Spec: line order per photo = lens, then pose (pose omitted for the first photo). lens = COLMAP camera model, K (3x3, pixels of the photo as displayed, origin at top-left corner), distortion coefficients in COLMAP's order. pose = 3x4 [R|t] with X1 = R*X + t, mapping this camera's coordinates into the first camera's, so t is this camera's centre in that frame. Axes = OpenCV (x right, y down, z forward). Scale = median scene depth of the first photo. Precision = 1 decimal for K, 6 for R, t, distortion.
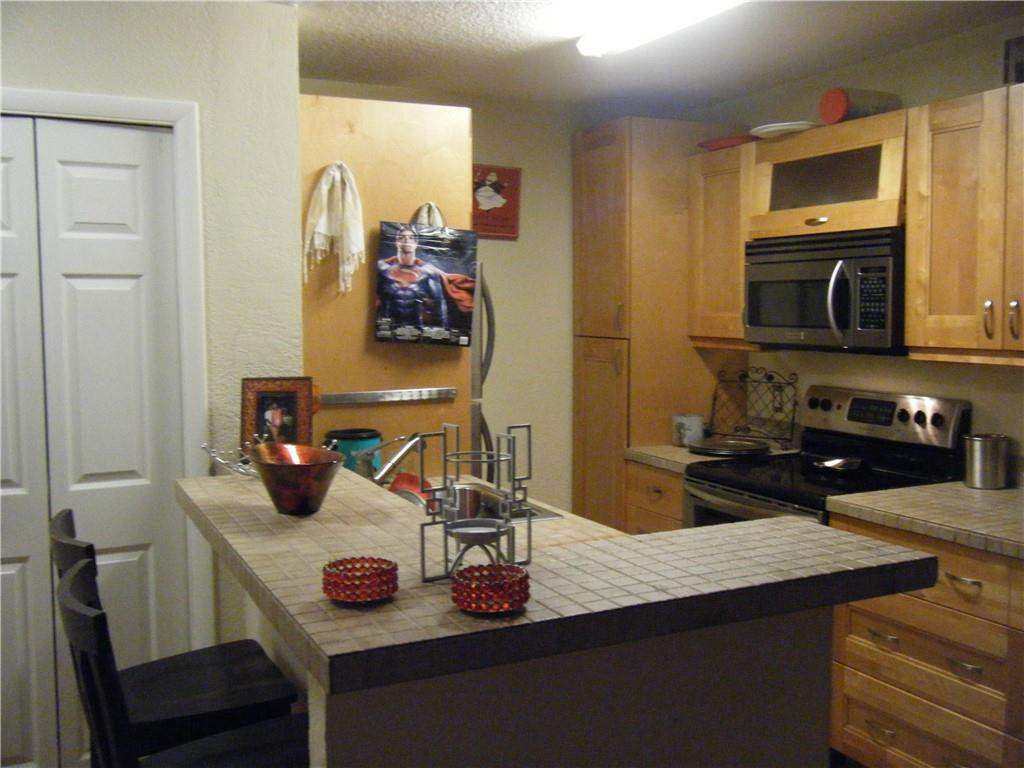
lens RADIAL K [[1063.0, 0, 510.1], [0, 1063.0, 382.6], [0, 0, 1]] dist [0.014344, 0.000000]
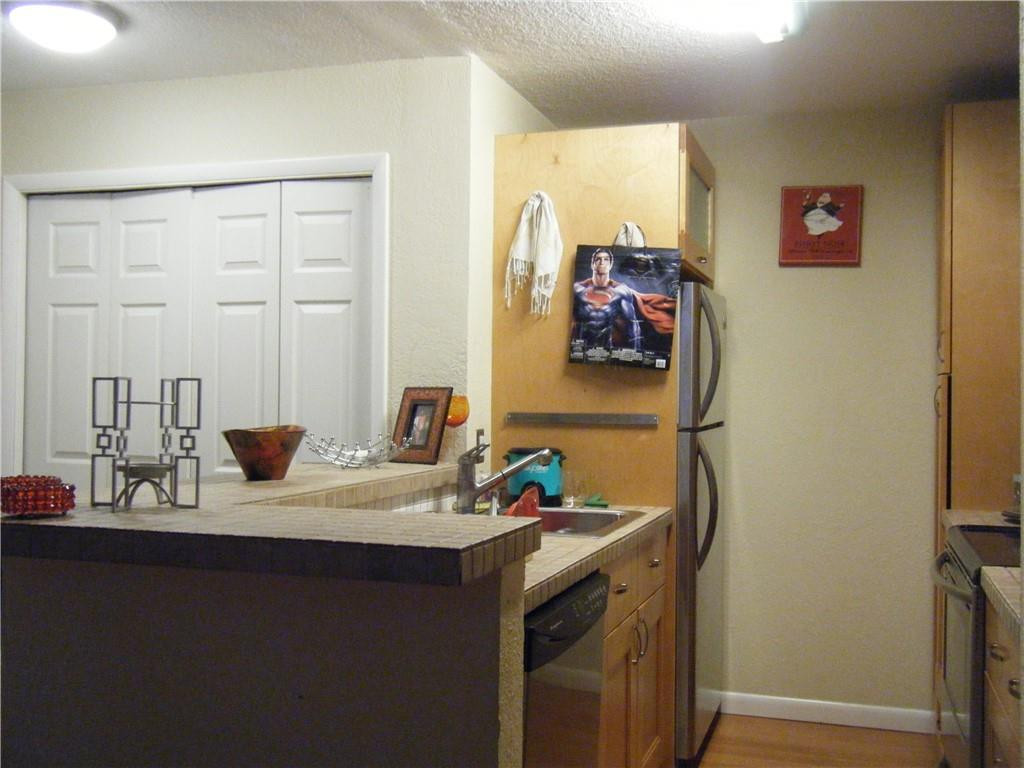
lens RADIAL K [[1063.0, 0, 507.8], [0, 1063.0, 386.3], [0, 0, 1]] dist [0.014344, 0.000000]
pose [[0.722406, 0.006069, -0.691443, 0.523663], [-0.066953, 0.995877, -0.061210, 0.048883], [0.688220, 0.090512, 0.719834, 0.228069]]
